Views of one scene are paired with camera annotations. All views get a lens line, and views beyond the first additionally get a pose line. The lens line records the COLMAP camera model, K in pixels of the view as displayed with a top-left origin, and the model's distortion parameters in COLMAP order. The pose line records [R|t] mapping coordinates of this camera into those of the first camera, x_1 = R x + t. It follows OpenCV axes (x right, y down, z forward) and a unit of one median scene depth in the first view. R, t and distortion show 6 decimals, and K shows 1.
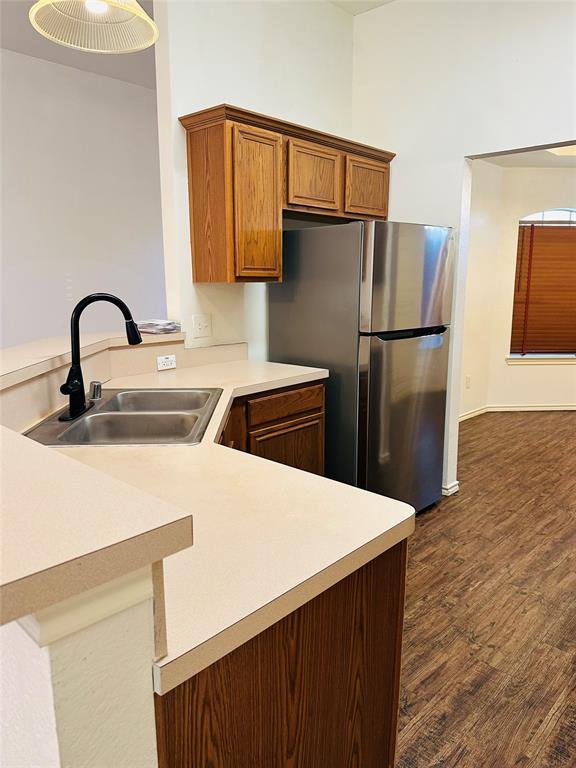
lens RADIAL K [[557.8, 0, 286.1], [0, 557.8, 380.4], [0, 0, 1]] dist [0.005452, -0.007465]
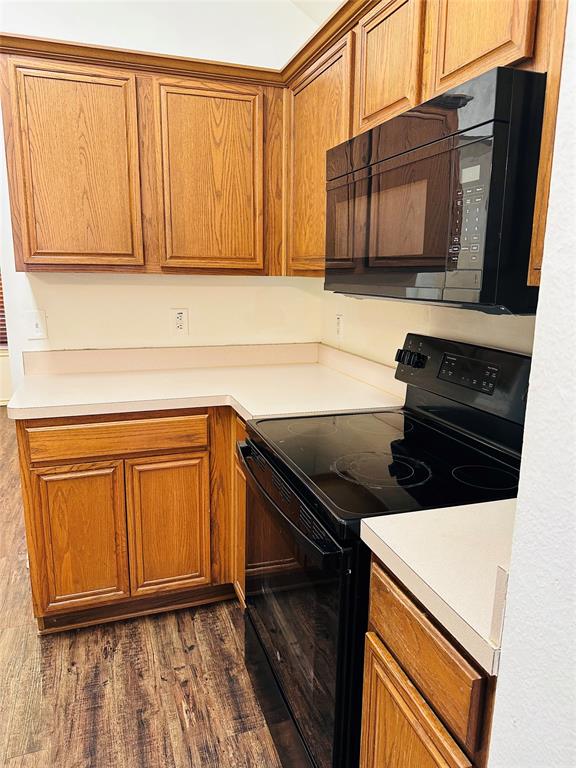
lens RADIAL K [[535.0, 0, 286.5], [0, 535.0, 381.0], [0, 0, 1]] dist [-0.007602, -0.004622]
pose [[0.885921, 0.089526, -0.455113, 0.675032], [-0.085872, 0.995891, 0.028744, -0.090828], [0.455817, 0.013617, 0.889969, 0.607913]]
